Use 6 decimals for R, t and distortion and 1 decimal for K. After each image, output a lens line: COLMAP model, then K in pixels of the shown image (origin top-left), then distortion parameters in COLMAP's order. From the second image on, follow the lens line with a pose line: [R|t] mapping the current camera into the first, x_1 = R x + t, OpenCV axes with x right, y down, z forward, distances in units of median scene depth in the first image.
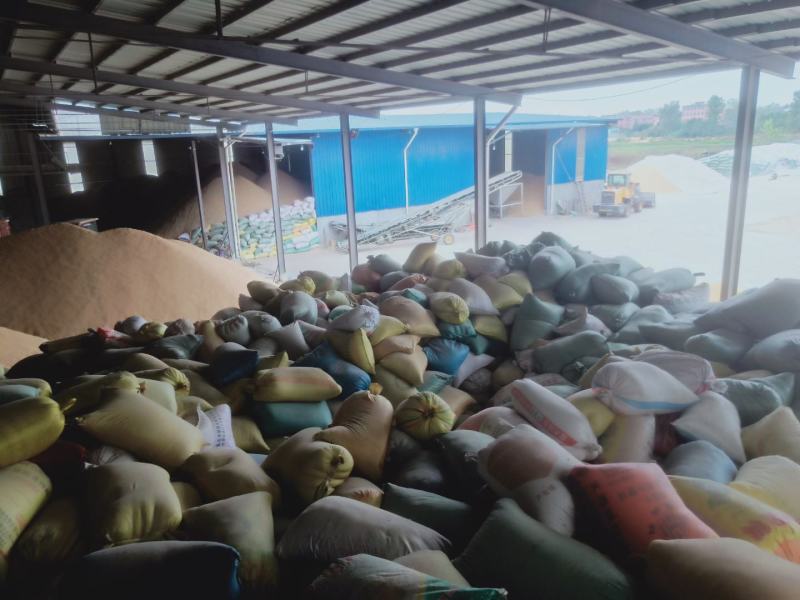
lens RADIAL K [[602.2, 0, 402.0], [0, 602.2, 277.8], [0, 0, 1]] dist [0.073256, 0.002775]
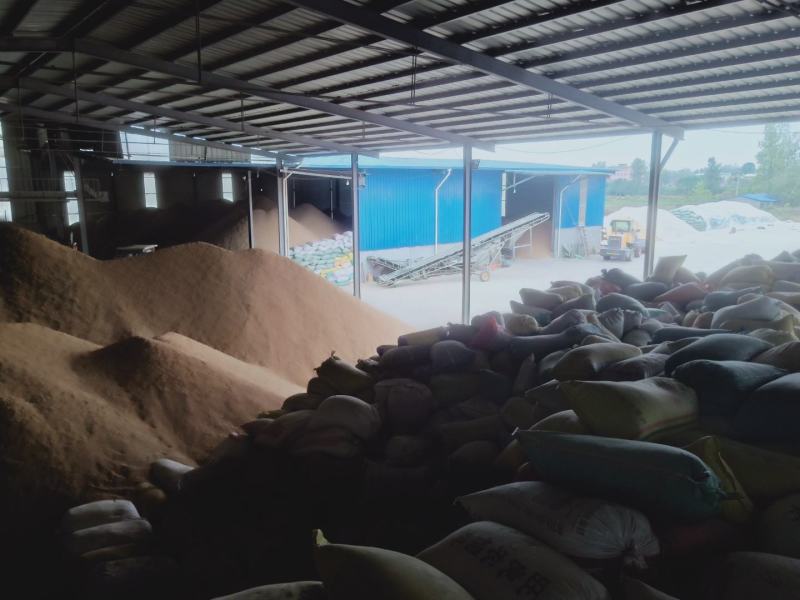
lens RADIAL K [[602.2, 0, 405.4], [0, 602.2, 295.9], [0, 0, 1]] dist [0.073256, 0.002775]
pose [[0.993561, 0.017987, 0.111864, -0.163760], [-0.012625, 0.998745, -0.048463, 0.020704], [-0.112595, 0.046738, 0.992541, -0.005817]]
